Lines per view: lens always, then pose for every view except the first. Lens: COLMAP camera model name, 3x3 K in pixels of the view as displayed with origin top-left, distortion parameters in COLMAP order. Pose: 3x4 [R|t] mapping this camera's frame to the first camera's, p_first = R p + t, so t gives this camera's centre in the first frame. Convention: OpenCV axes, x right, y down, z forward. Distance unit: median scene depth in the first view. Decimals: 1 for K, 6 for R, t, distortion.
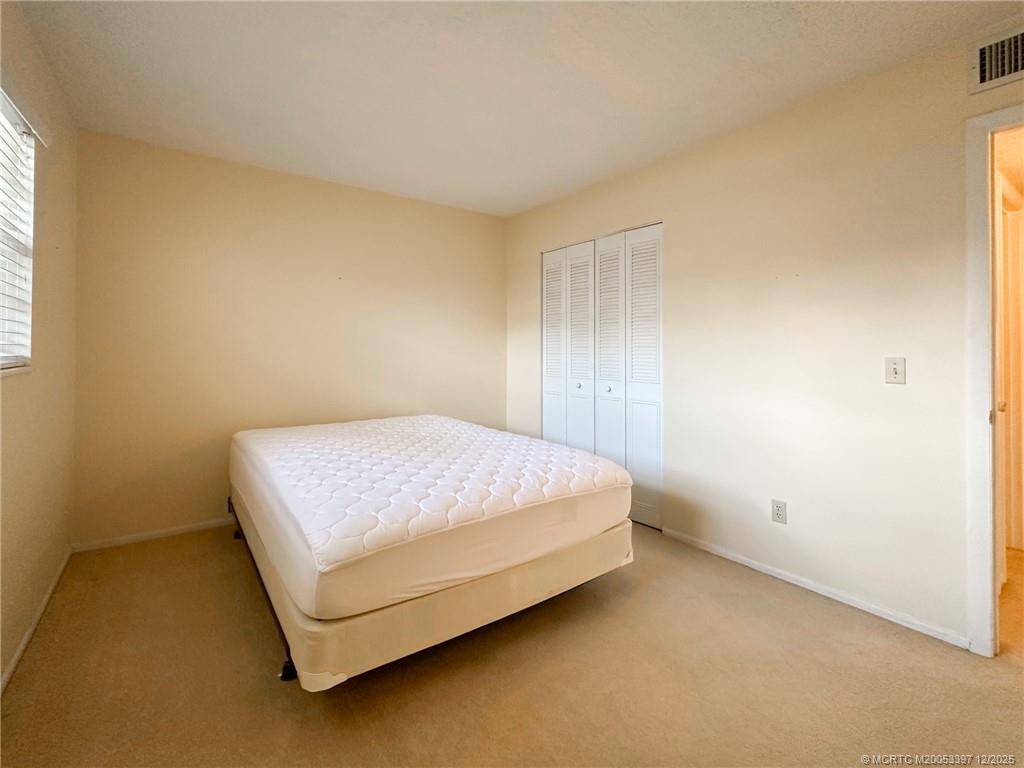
lens RADIAL K [[414.8, 0, 512.8], [0, 414.8, 377.1], [0, 0, 1]] dist [-0.000902, -0.000221]
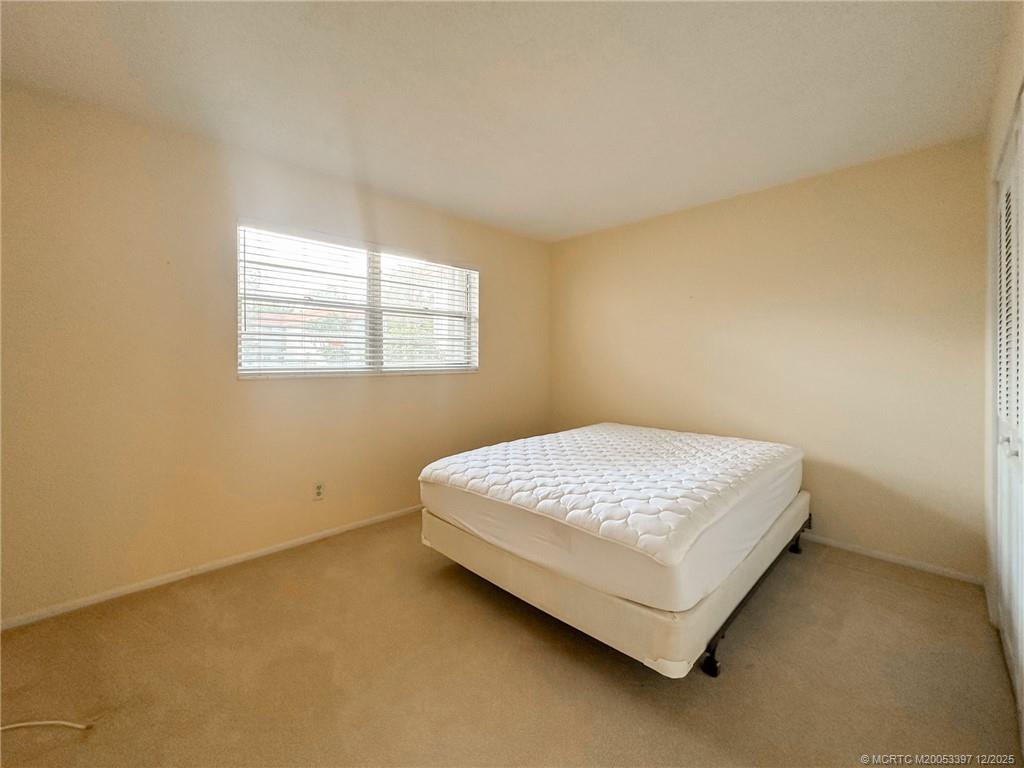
lens RADIAL K [[414.8, 0, 512.8], [0, 414.8, 377.1], [0, 0, 1]] dist [-0.000902, -0.000221]
pose [[0.184686, 0.037849, -0.982069, 1.138143], [-0.040630, 0.998698, 0.030849, -0.069311], [0.981957, 0.034204, 0.185983, 0.786296]]
